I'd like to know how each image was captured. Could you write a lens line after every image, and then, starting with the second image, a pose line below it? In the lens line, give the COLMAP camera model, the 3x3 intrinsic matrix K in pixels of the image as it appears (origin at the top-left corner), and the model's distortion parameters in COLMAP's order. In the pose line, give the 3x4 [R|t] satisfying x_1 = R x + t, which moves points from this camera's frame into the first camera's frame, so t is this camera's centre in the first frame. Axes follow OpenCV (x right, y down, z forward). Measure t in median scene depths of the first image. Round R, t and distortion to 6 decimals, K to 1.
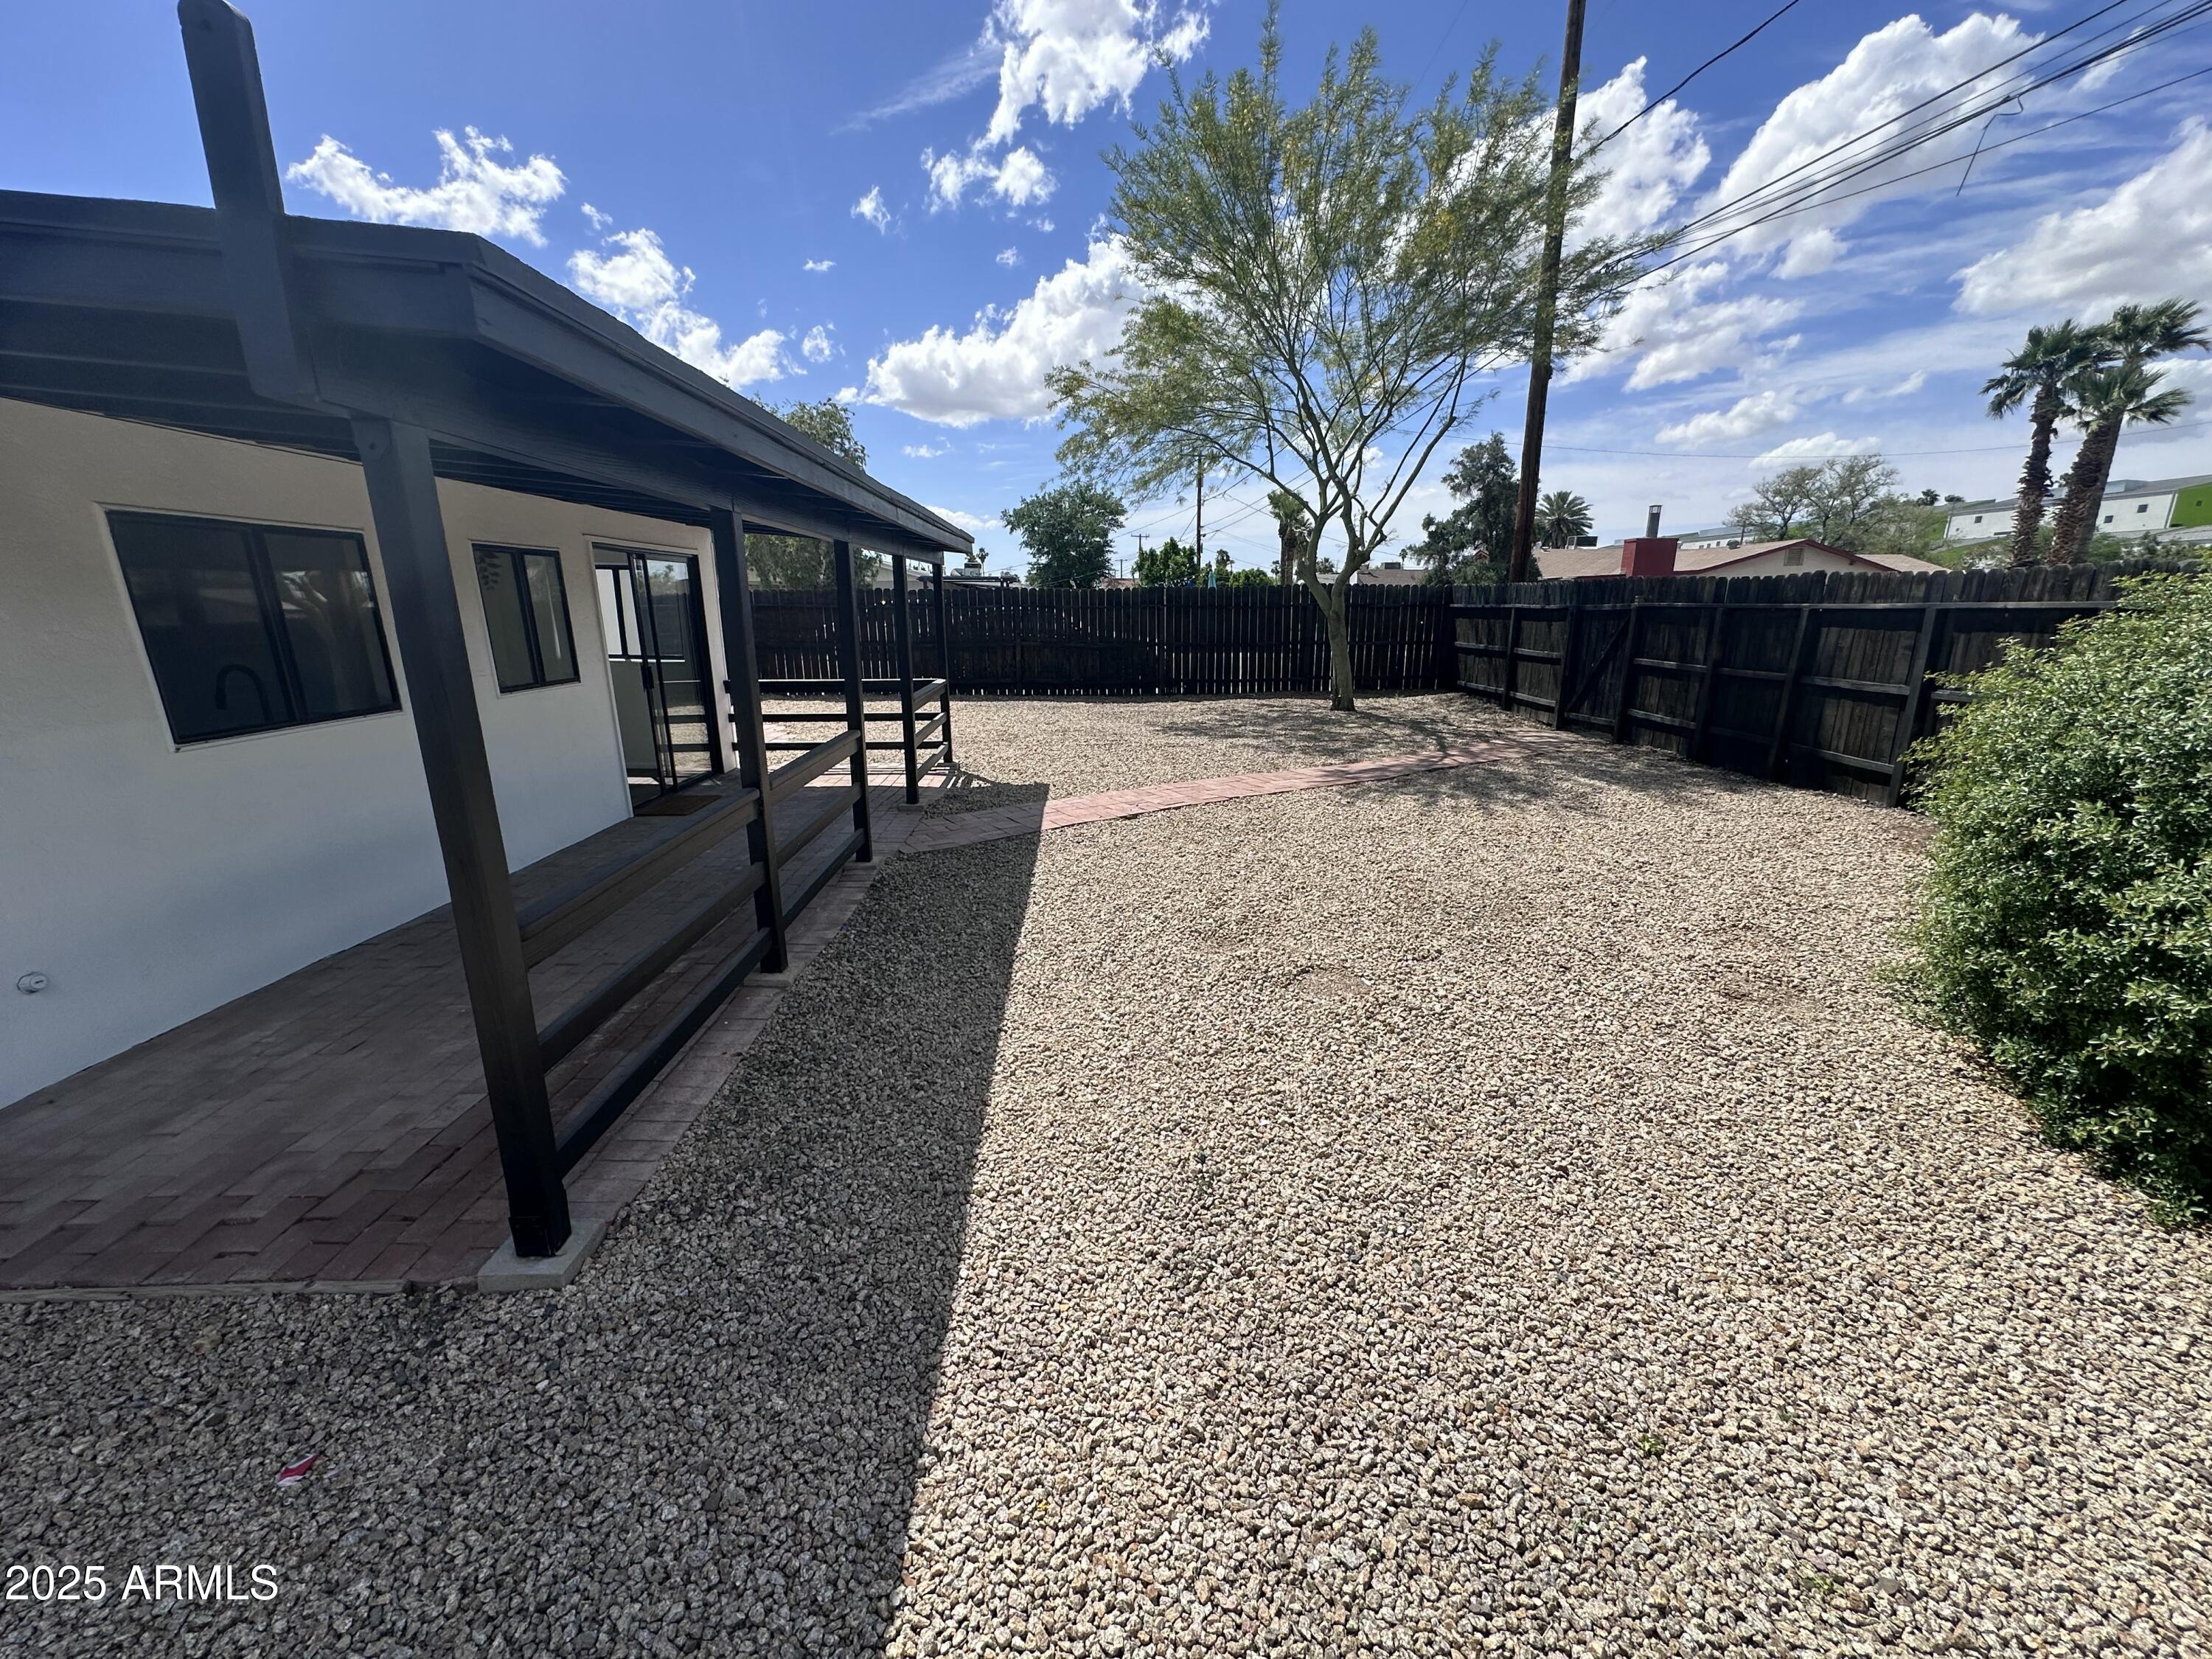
lens RADIAL K [[886.5, 0, 1111.9], [0, 886.5, 826.9], [0, 0, 1]] dist [-0.000466, 0.000394]
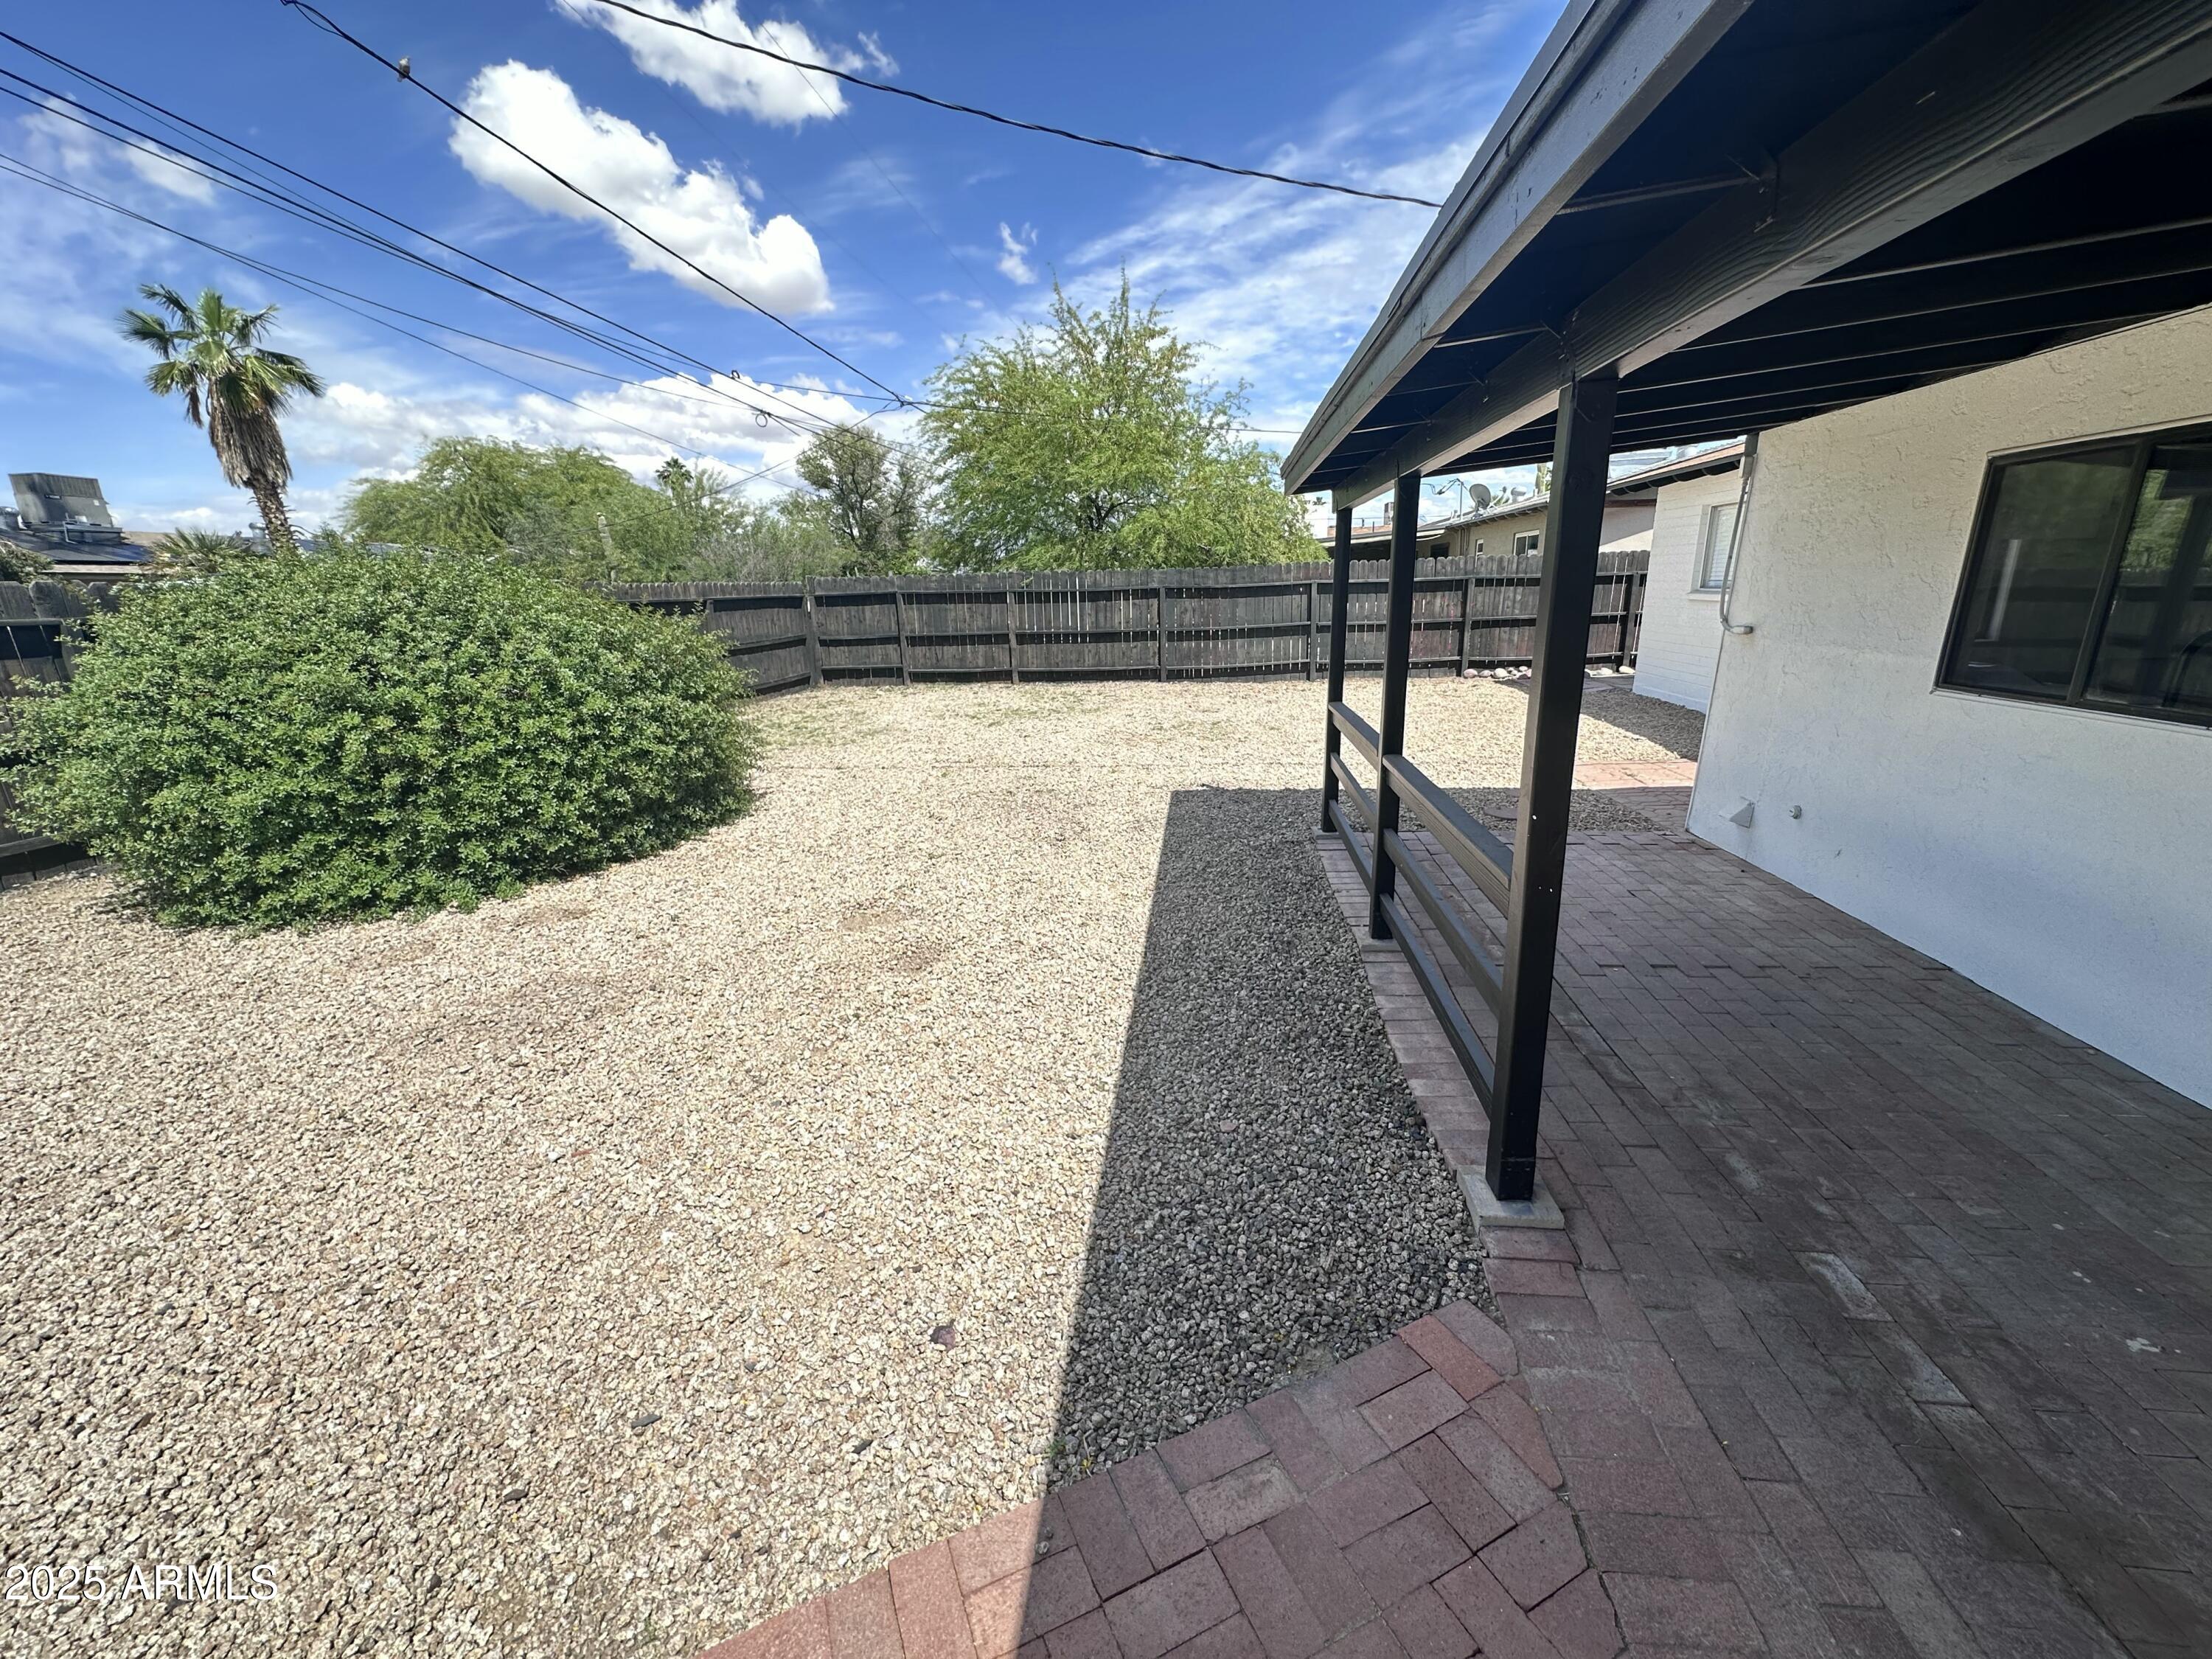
lens RADIAL K [[886.5, 0, 1106.4], [0, 886.5, 834.5], [0, 0, 1]] dist [-0.000466, 0.000394]
pose [[-0.987661, -0.016998, 0.155684, -0.266955], [0.062936, 0.867208, 0.493953, -0.531169], [-0.143407, 0.497656, -0.855438, 2.175395]]
